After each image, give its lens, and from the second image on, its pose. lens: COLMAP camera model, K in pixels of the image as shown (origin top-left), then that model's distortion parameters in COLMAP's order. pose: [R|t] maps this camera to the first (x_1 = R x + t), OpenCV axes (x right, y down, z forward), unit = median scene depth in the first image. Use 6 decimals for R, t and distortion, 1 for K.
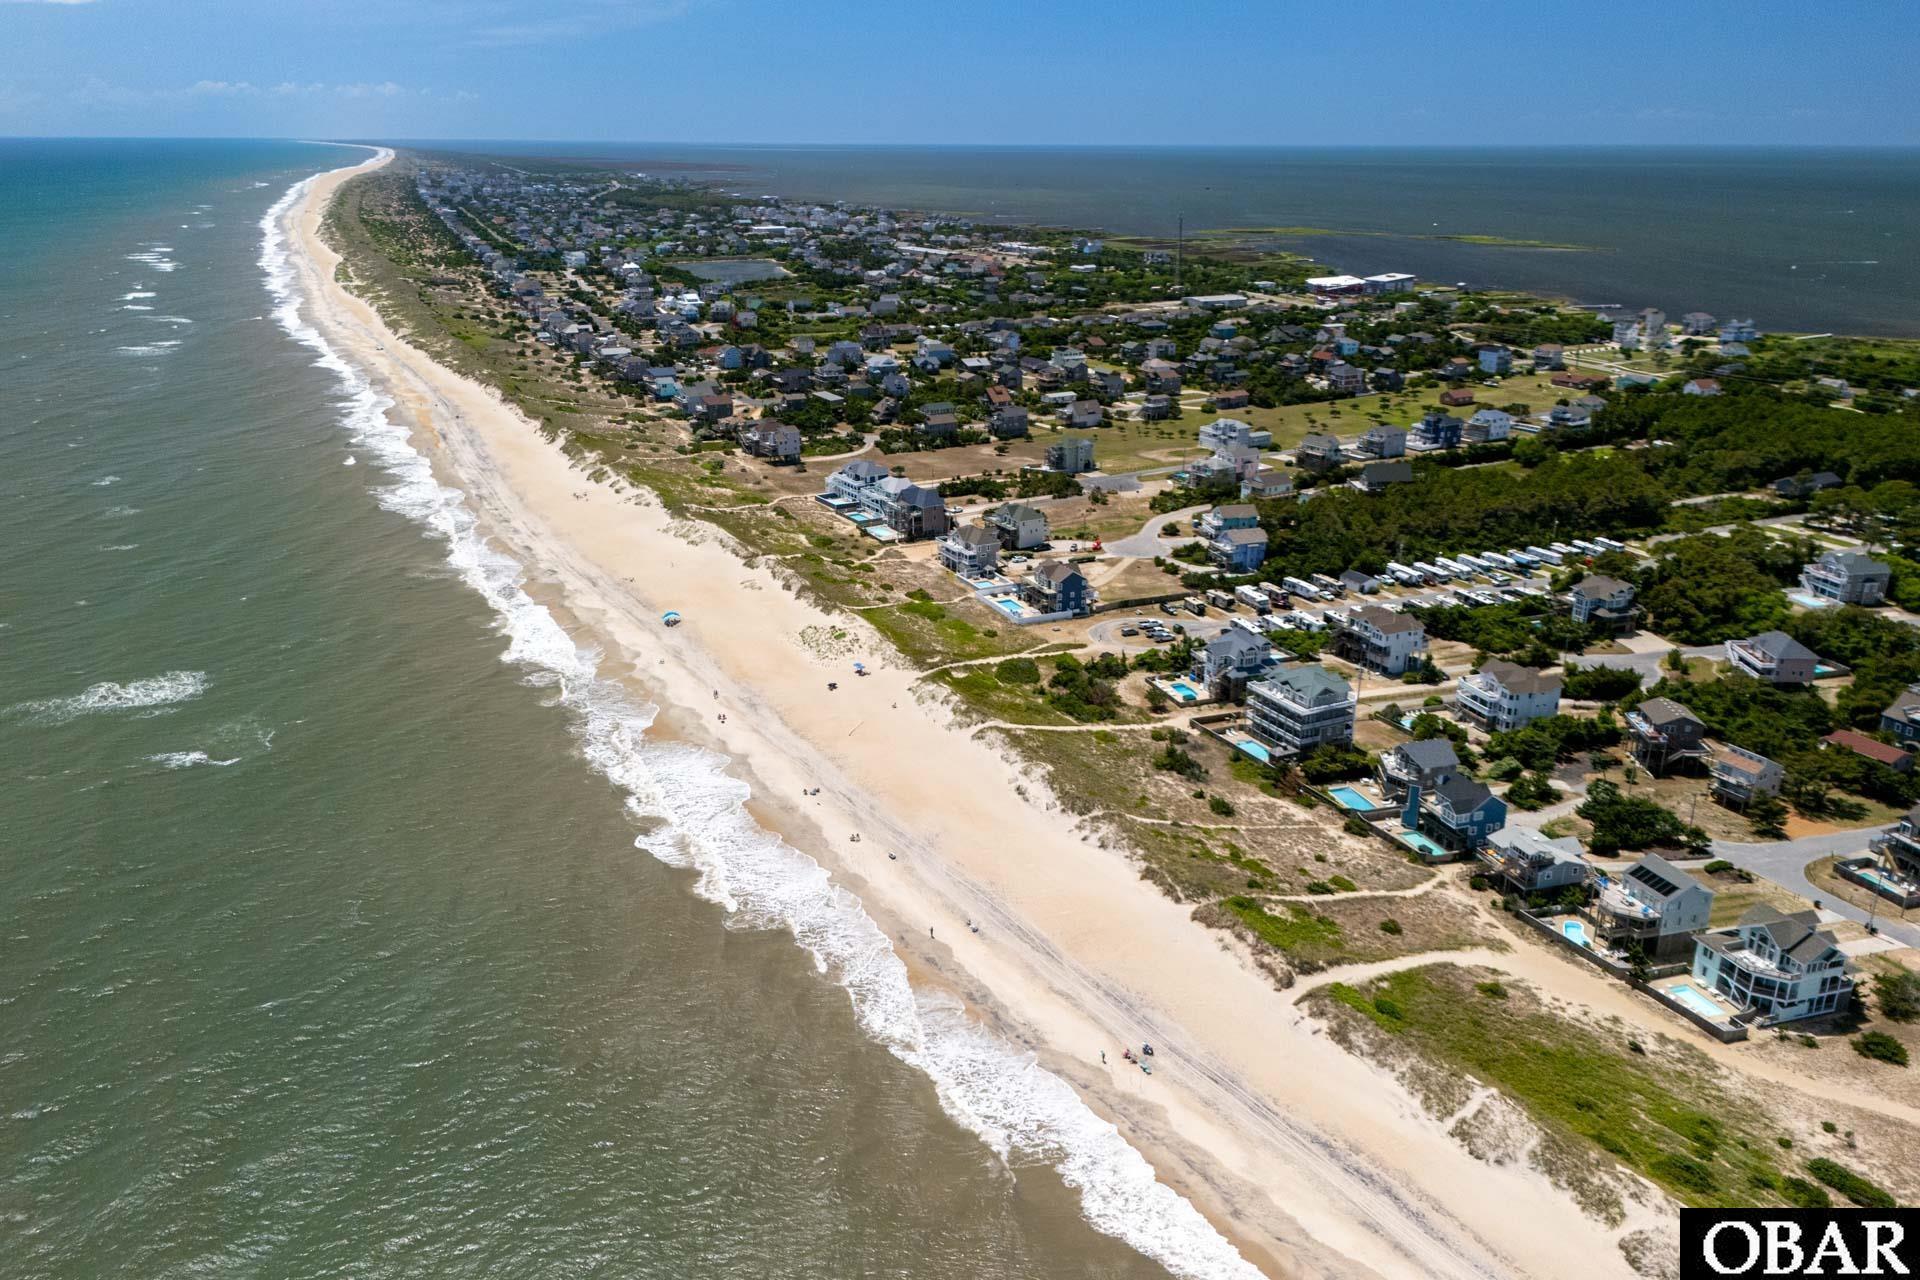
lens RADIAL K [[1437.8, 0, 970.4], [0, 1437.8, 636.4], [0, 0, 1]] dist [0.073400, -0.064324]
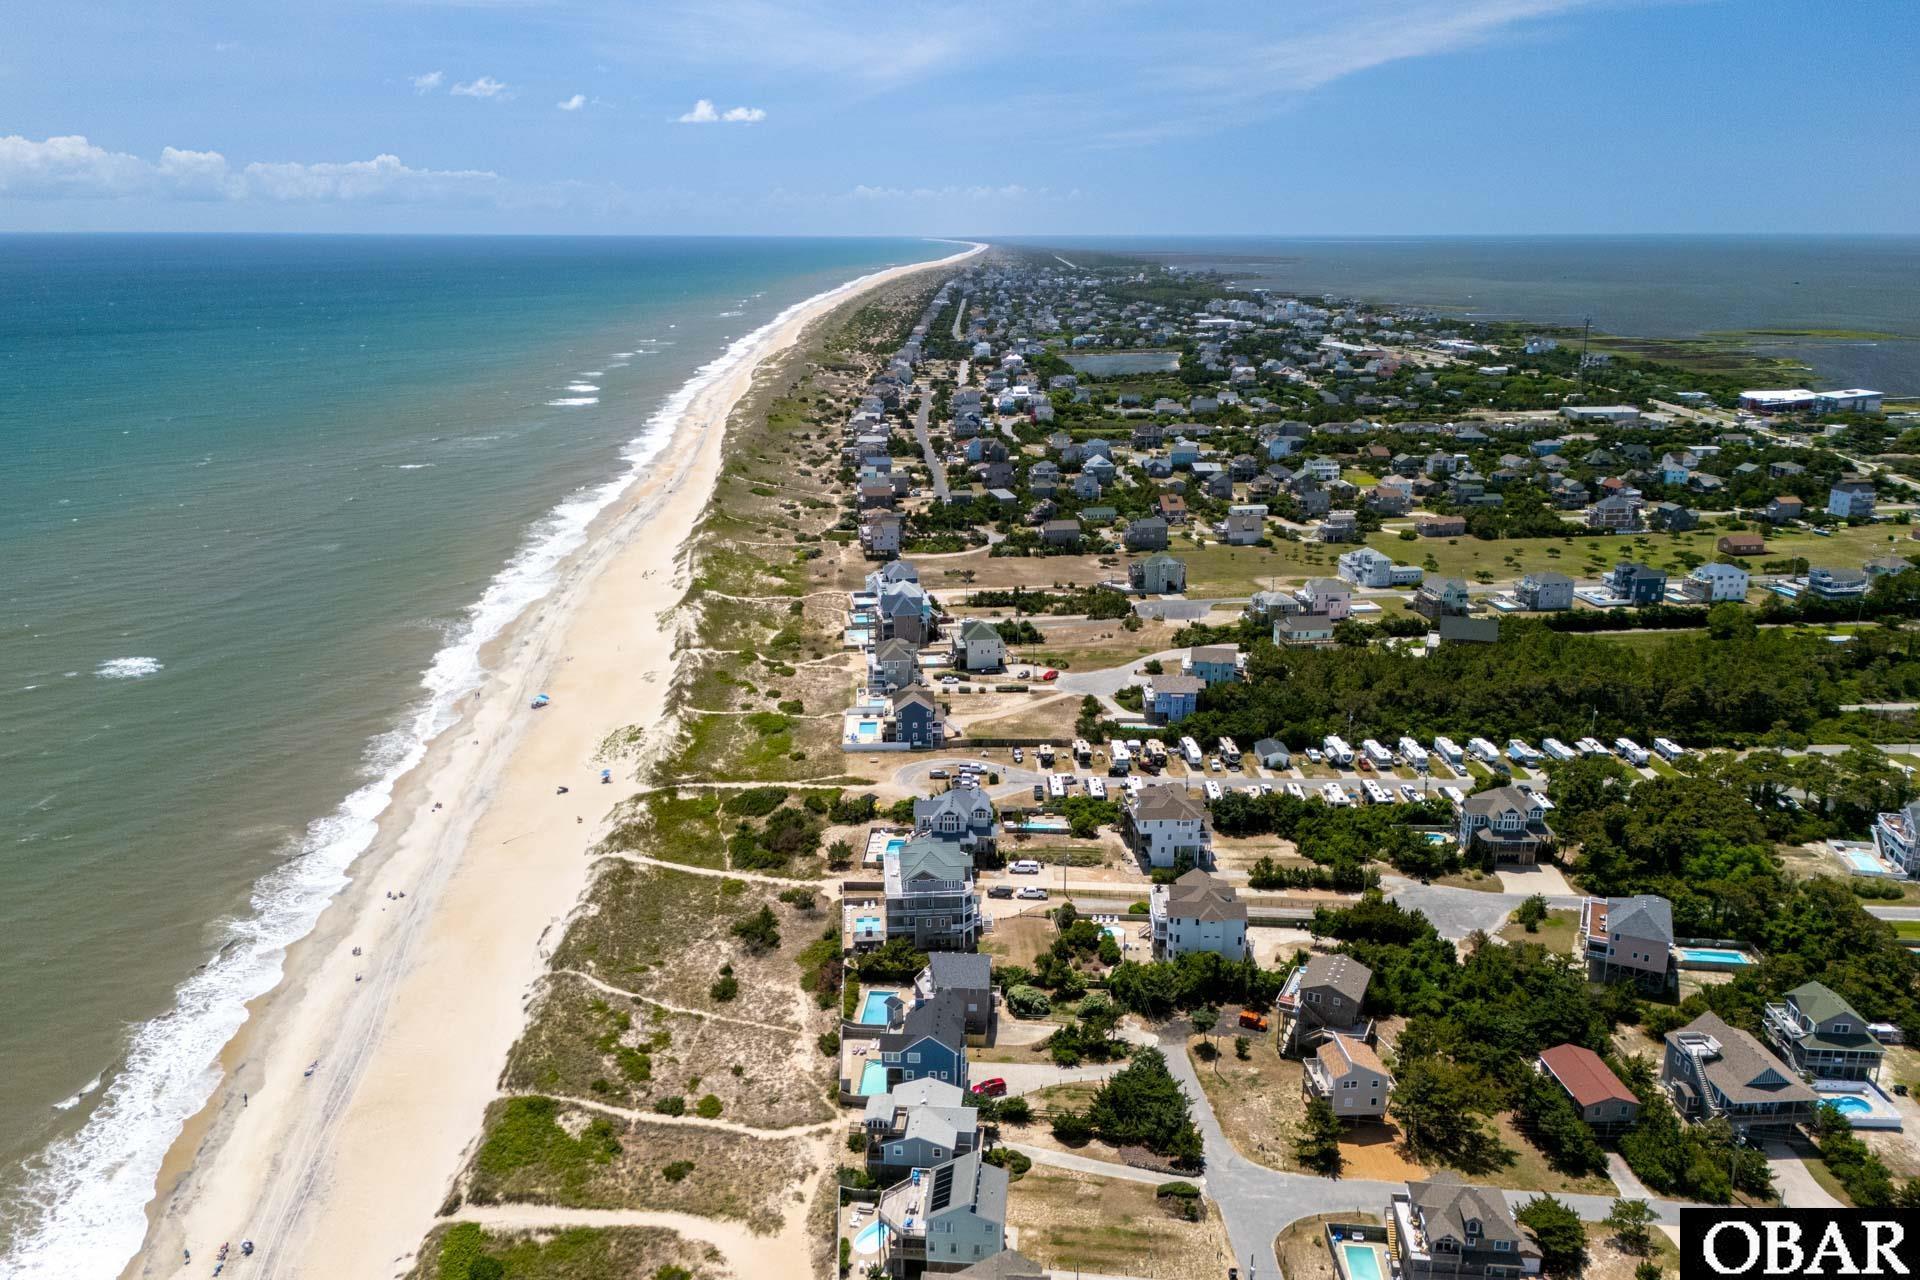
lens RADIAL K [[1437.8, 0, 964.8], [0, 1437.8, 642.0], [0, 0, 1]] dist [0.073400, -0.064324]
pose [[0.924366, 0.103927, -0.367078, 0.322291], [-0.123557, 0.991874, -0.030319, -0.043471], [0.360944, 0.073381, 0.929696, 0.115623]]
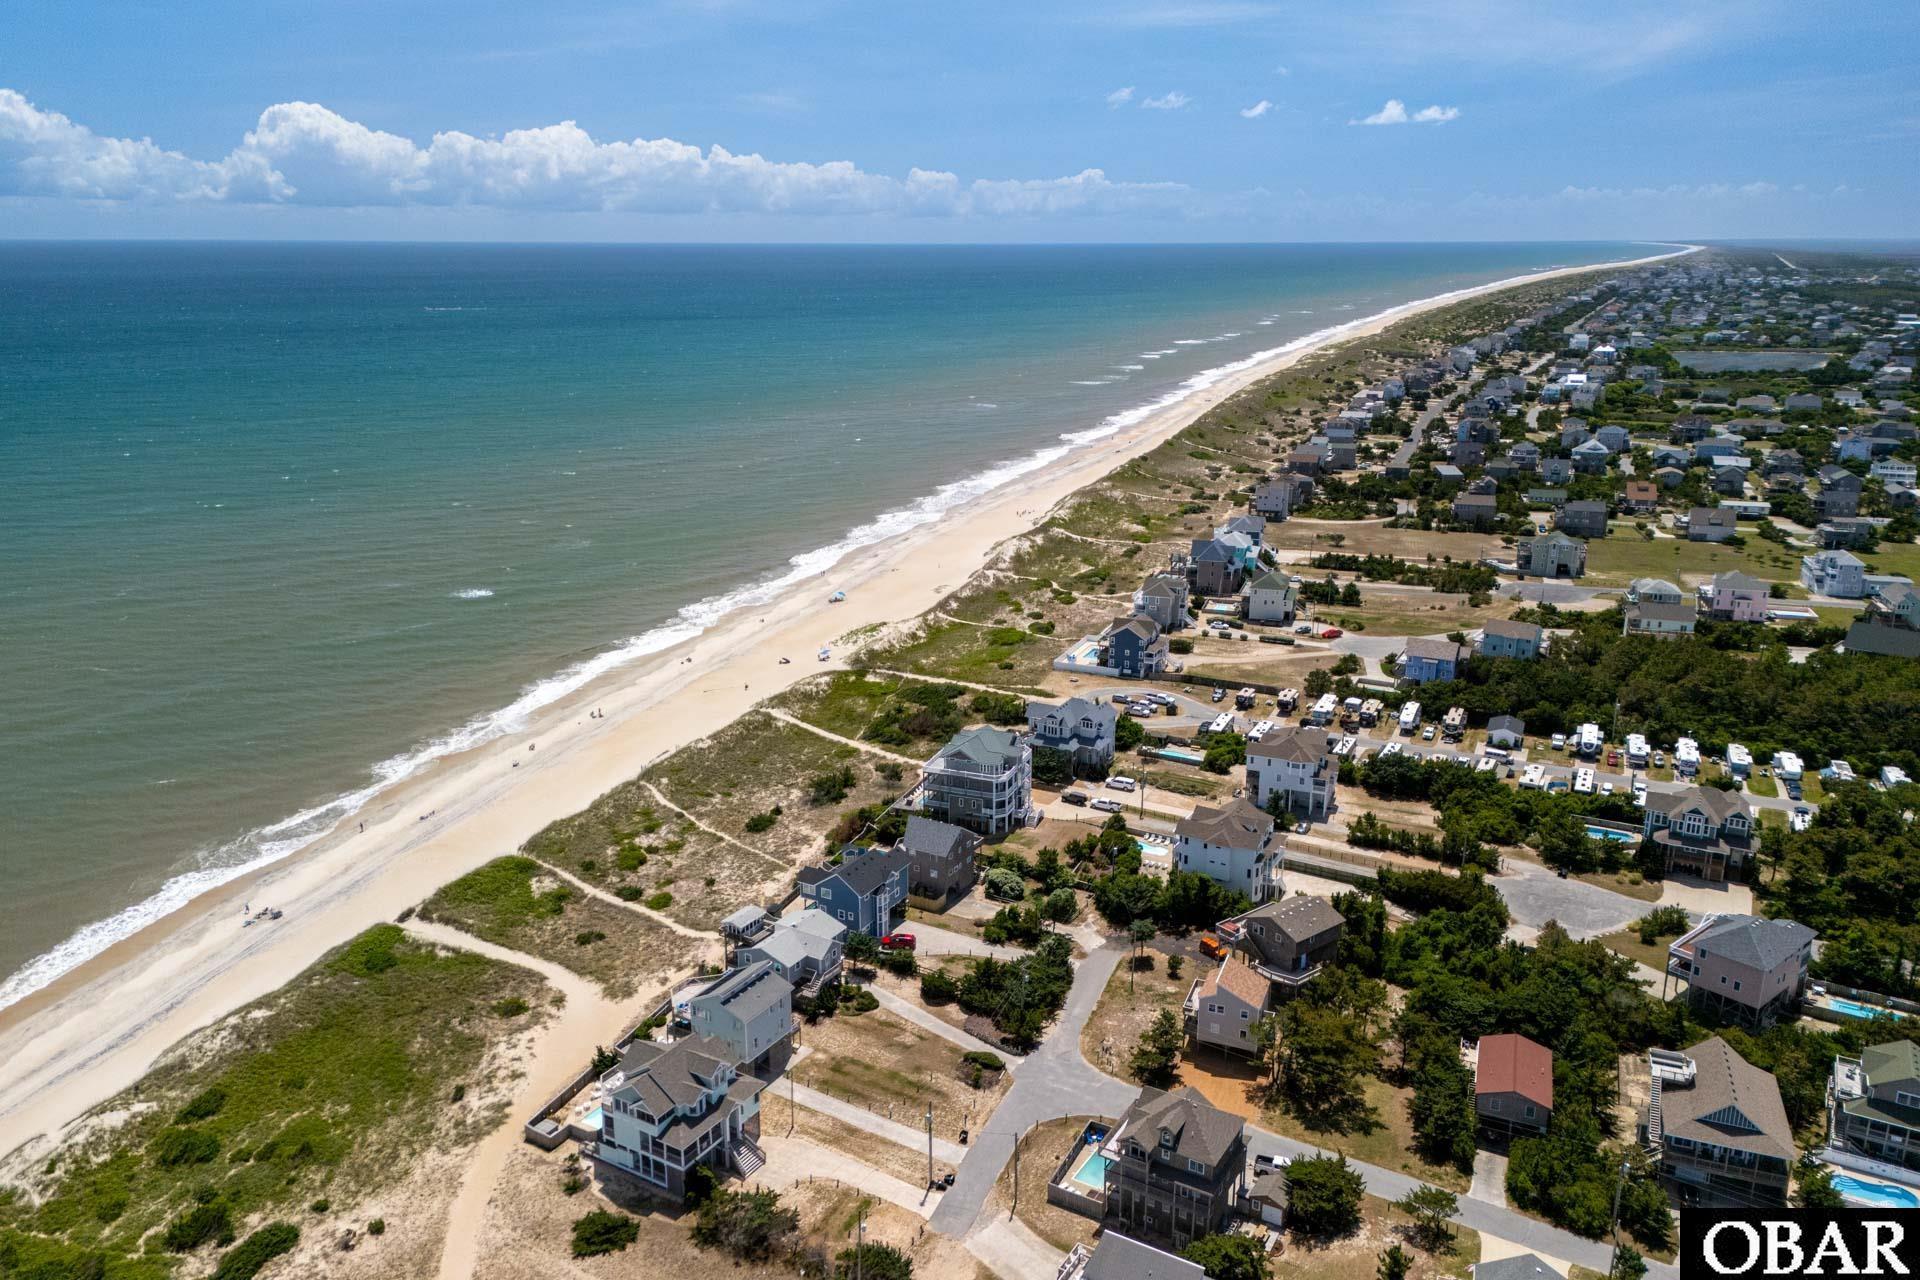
lens RADIAL K [[1437.8, 0, 951.2], [0, 1437.8, 630.4], [0, 0, 1]] dist [0.073400, -0.064324]
pose [[0.661002, 0.195780, -0.724394, 0.485479], [-0.243677, 0.969050, 0.039549, -0.038400], [0.709717, 0.150376, 0.688251, 0.220518]]
